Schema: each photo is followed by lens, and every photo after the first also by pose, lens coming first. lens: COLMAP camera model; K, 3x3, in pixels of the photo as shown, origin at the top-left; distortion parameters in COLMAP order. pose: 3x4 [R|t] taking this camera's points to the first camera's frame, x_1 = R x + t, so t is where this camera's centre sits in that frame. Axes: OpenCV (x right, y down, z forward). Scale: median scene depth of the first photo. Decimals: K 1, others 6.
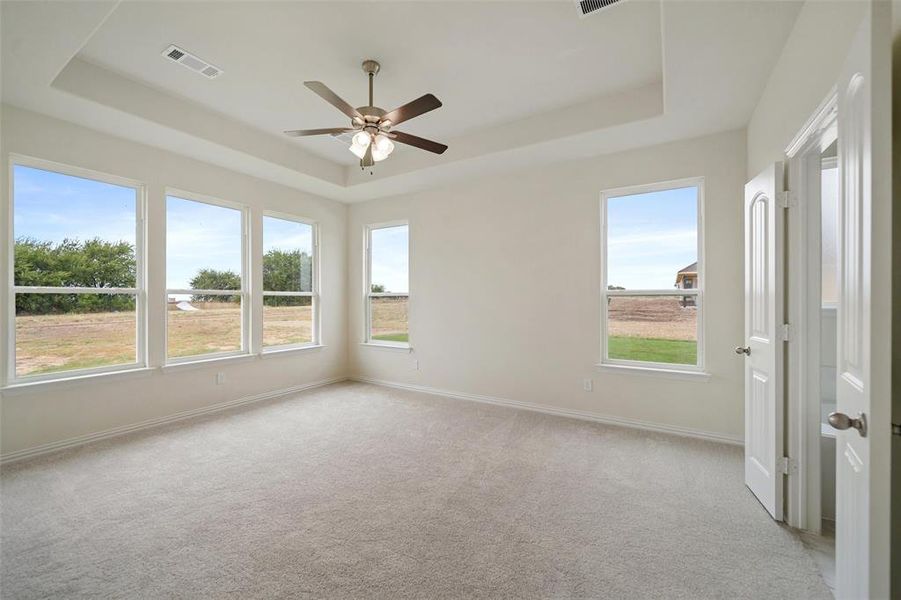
lens RADIAL K [[356.6, 0, 443.3], [0, 356.6, 300.4], [0, 0, 1]] dist [-0.000692, 0.000449]
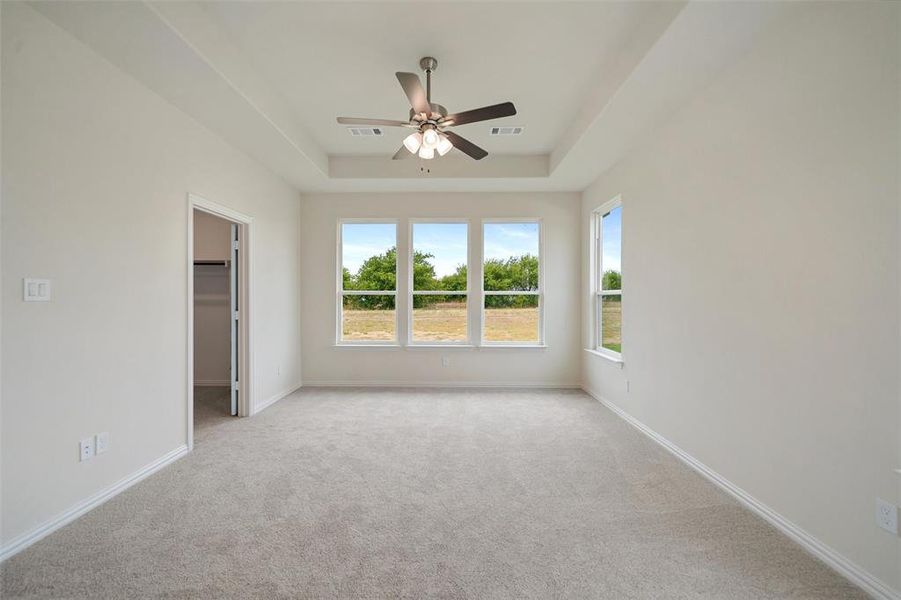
lens RADIAL K [[356.6, 0, 449.3], [0, 356.6, 299.5], [0, 0, 1]] dist [-0.000692, 0.000449]
pose [[0.523161, 0.001198, -0.852233, 0.327160], [0.000017, 0.999999, 0.001416, -0.001540], [0.852234, -0.000755, 0.523160, 0.257150]]
